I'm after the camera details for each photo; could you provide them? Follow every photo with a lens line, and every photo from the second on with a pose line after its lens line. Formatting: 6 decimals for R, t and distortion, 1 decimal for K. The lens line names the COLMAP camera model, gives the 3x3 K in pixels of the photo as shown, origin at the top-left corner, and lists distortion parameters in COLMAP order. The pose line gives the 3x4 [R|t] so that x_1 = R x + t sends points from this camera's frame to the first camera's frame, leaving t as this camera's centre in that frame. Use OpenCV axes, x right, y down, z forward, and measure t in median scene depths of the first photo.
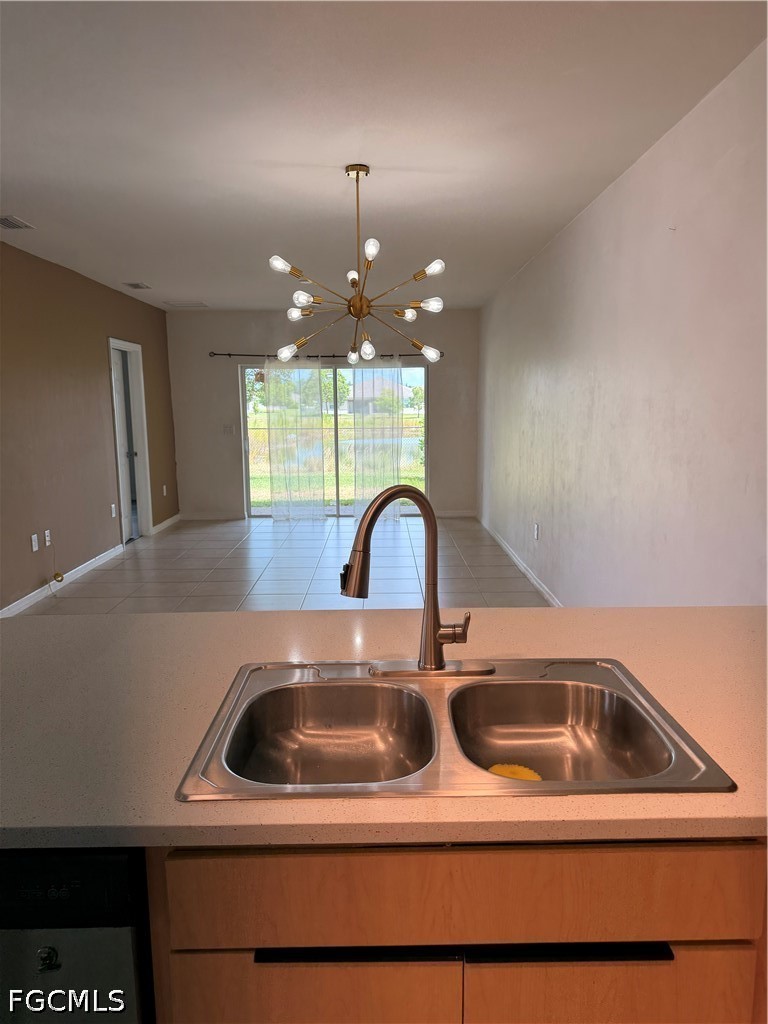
lens RADIAL K [[728.9, 0, 384.0], [0, 728.9, 512.0], [0, 0, 1]] dist [0.001803, -0.002548]
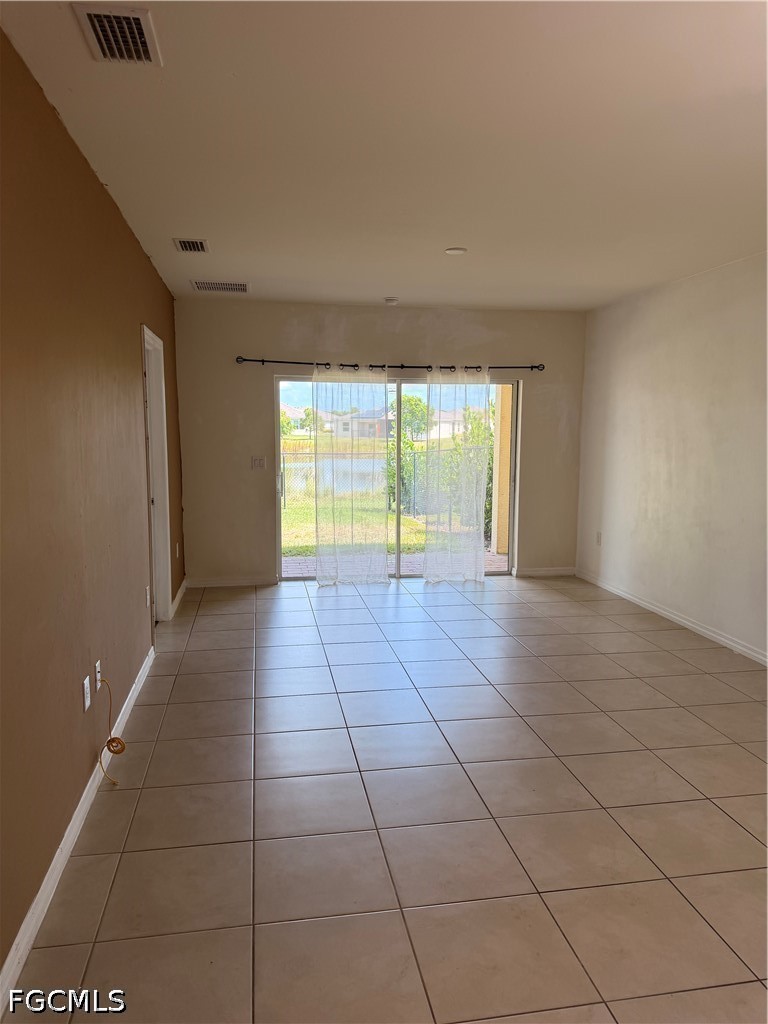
lens RADIAL K [[728.9, 0, 384.0], [0, 728.9, 512.0], [0, 0, 1]] dist [0.001803, -0.002548]
pose [[0.985986, -0.008140, 0.166631, -0.215415], [0.012928, 0.999533, -0.027671, -0.042660], [-0.166328, 0.029438, 0.985631, 0.263751]]
